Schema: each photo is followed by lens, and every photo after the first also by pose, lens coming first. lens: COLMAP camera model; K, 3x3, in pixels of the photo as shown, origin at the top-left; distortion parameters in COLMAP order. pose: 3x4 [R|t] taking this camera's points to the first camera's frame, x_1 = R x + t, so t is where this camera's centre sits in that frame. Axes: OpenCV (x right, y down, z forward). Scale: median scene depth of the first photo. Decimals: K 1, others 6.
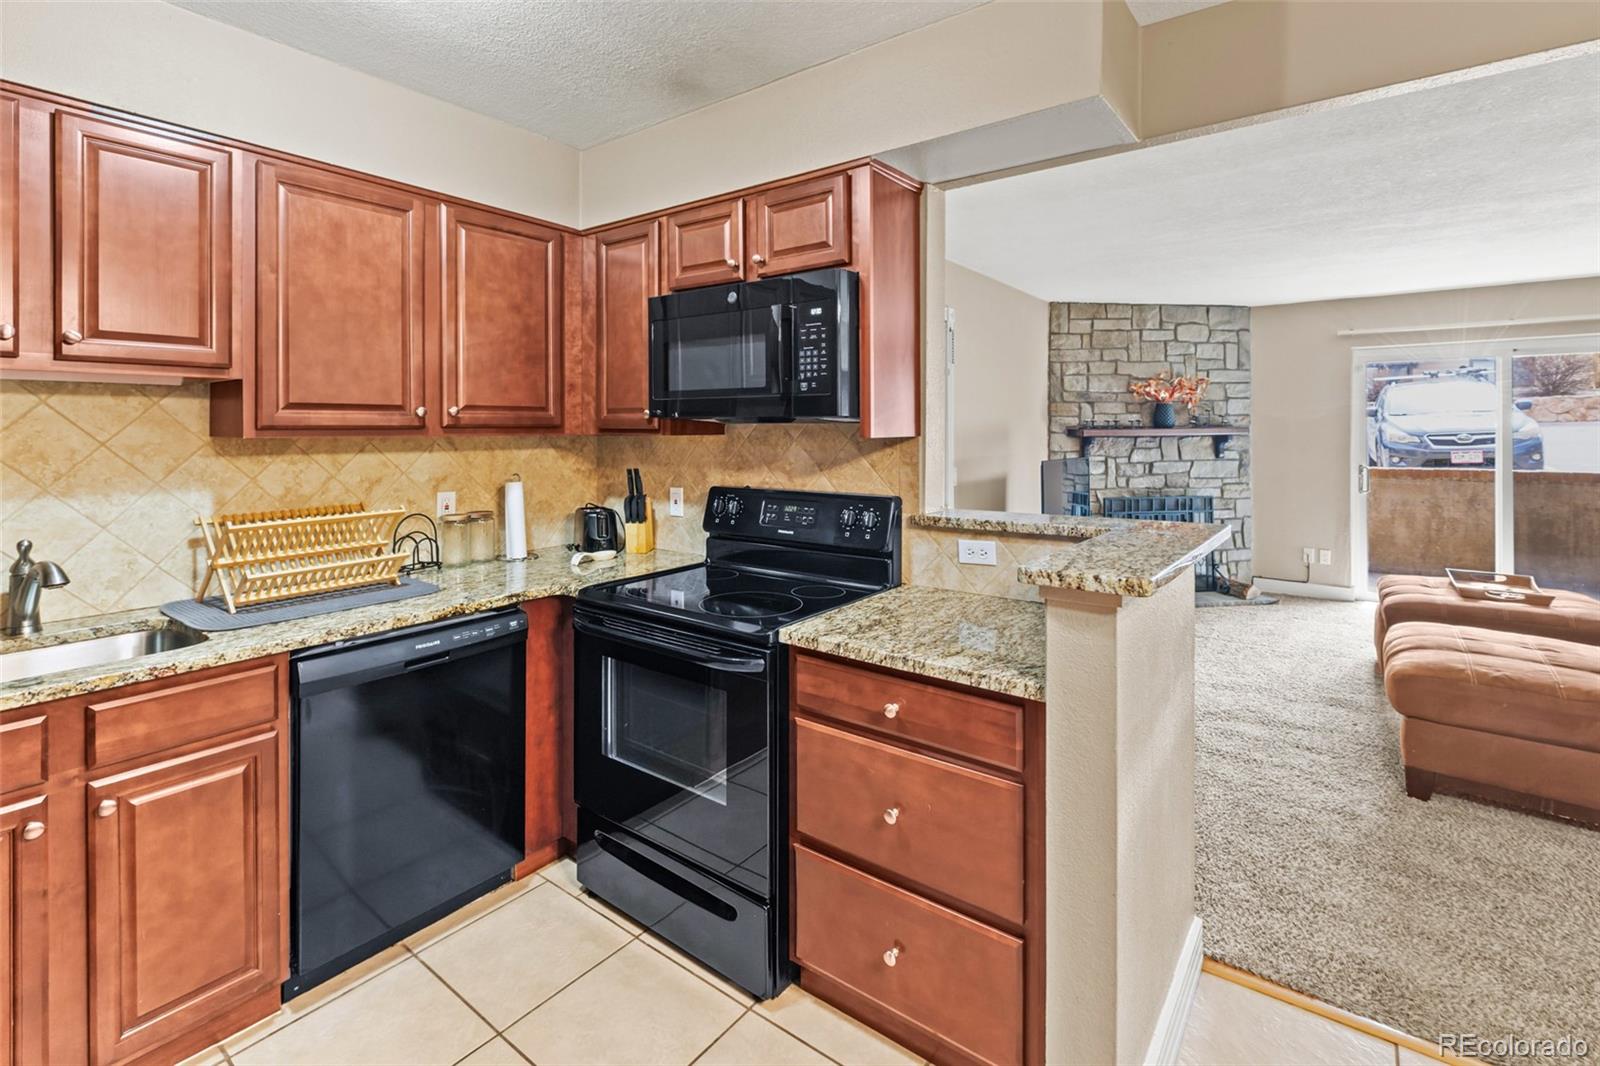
lens RADIAL K [[738.6, 0, 789.4], [0, 738.6, 427.3], [0, 0, 1]] dist [-0.011193, 0.001207]
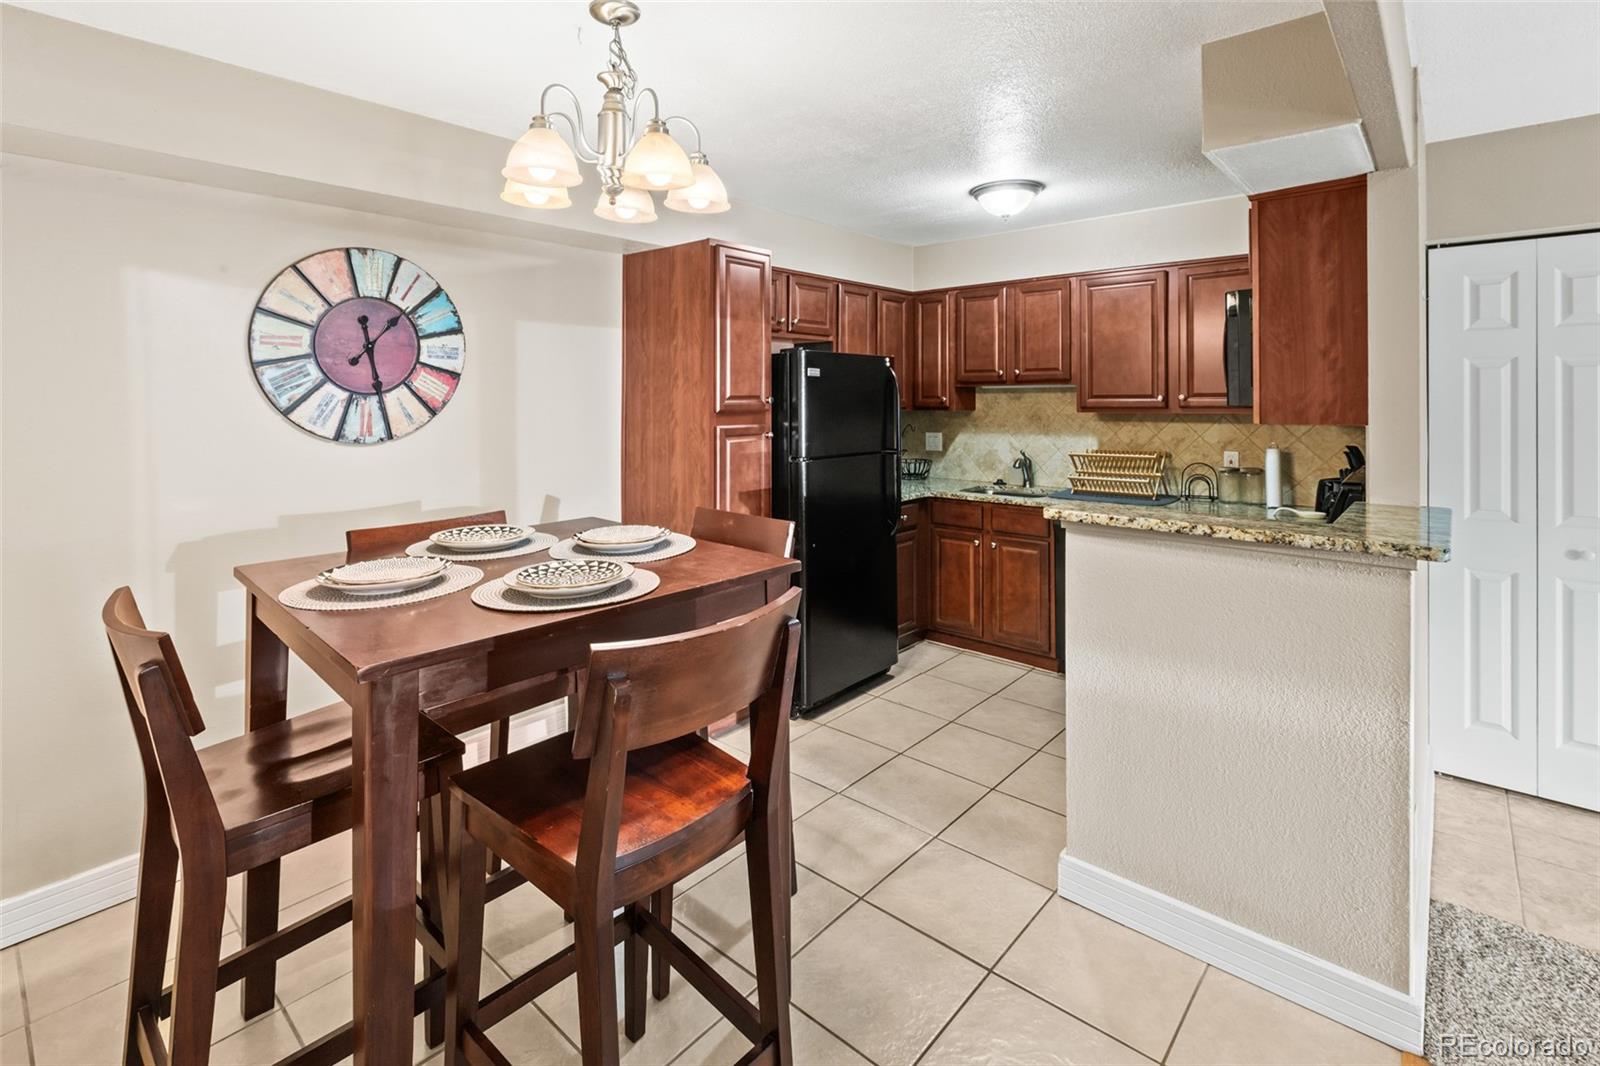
lens RADIAL K [[738.6, 0, 804.6], [0, 738.6, 388.9], [0, 0, 1]] dist [-0.011193, 0.001207]
pose [[-0.065005, -0.007309, -0.997858, 0.450005], [0.007381, 0.999942, -0.007805, -0.013273], [0.997858, -0.007872, -0.064947, 0.111180]]
